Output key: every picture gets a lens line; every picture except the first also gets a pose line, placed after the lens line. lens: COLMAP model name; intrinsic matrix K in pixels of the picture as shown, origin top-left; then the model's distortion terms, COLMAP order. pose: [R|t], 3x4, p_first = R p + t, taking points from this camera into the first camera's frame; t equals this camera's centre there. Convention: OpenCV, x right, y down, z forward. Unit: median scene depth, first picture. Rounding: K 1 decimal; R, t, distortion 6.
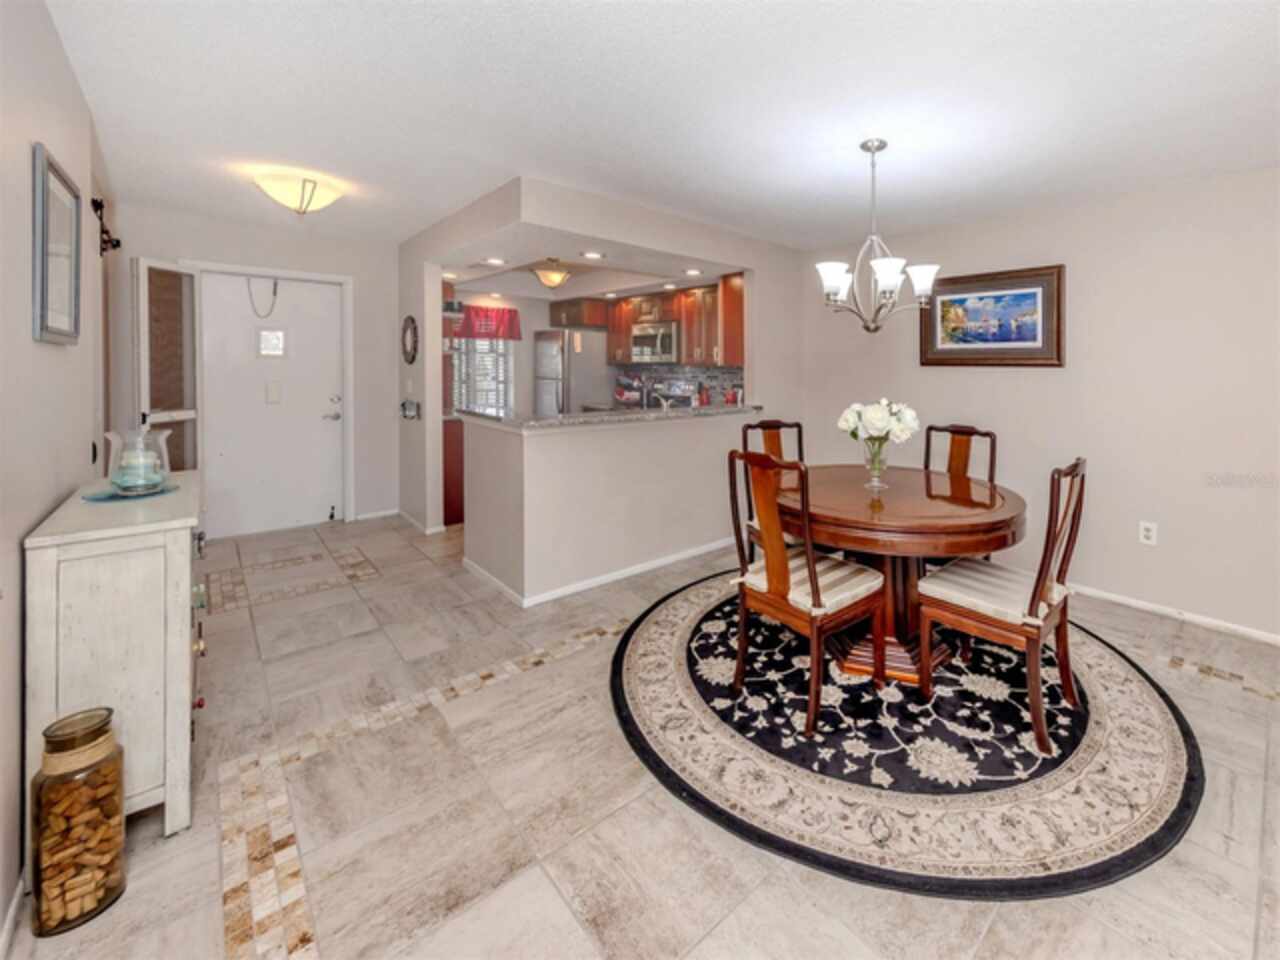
lens RADIAL K [[511.1, 0, 761.1], [0, 511.1, 371.3], [0, 0, 1]] dist [0.001304, 0.000375]
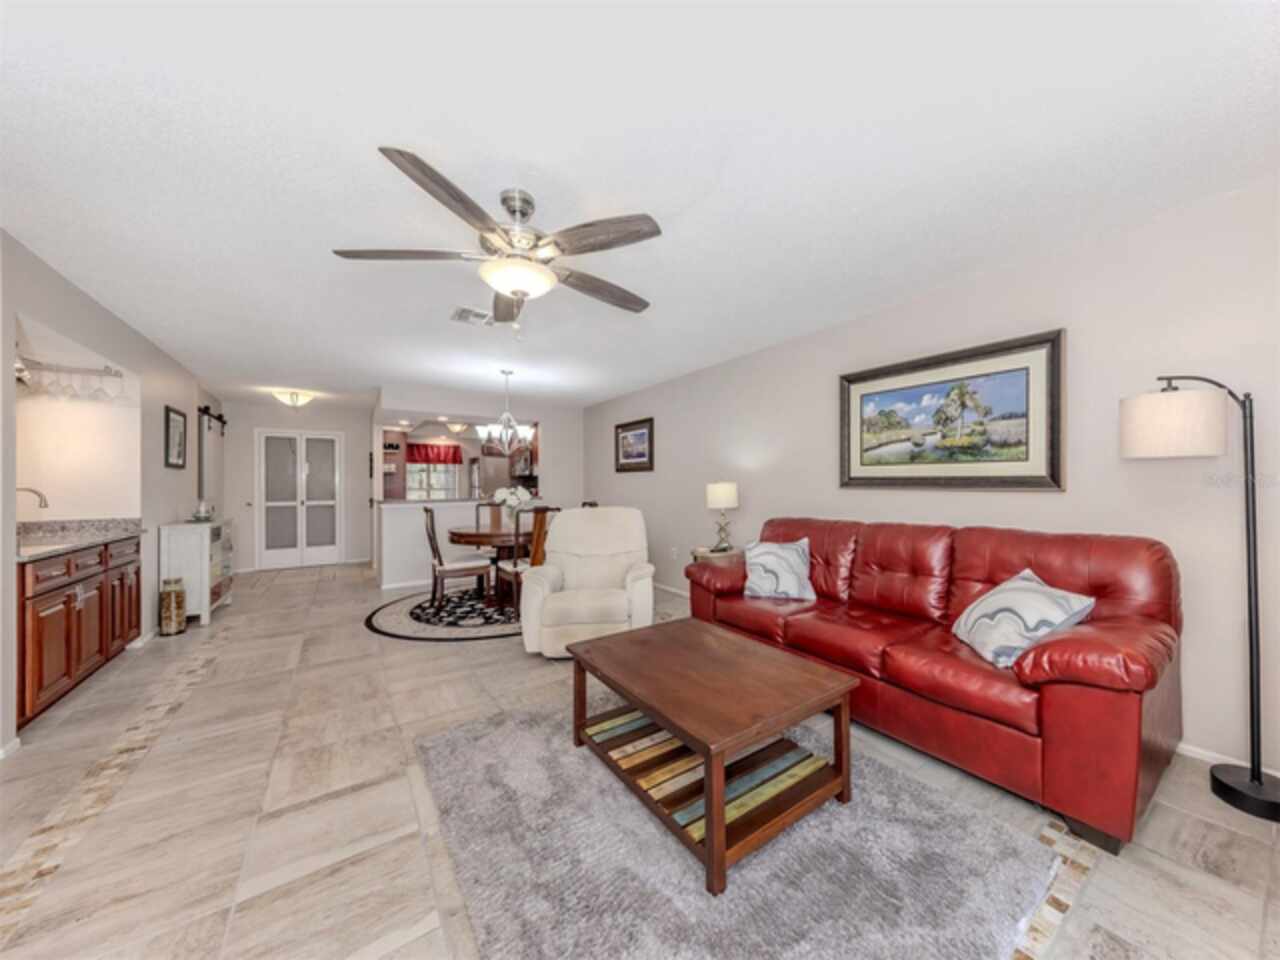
lens RADIAL K [[453.4, 0, 739.3], [0, 453.4, 478.8], [0, 0, 1]] dist [0.013660, 0.000027]
pose [[0.991882, -0.021478, -0.125337, 1.457055], [0.018990, 0.999599, -0.021013, 0.082356], [0.125738, 0.018463, 0.991892, -0.825762]]
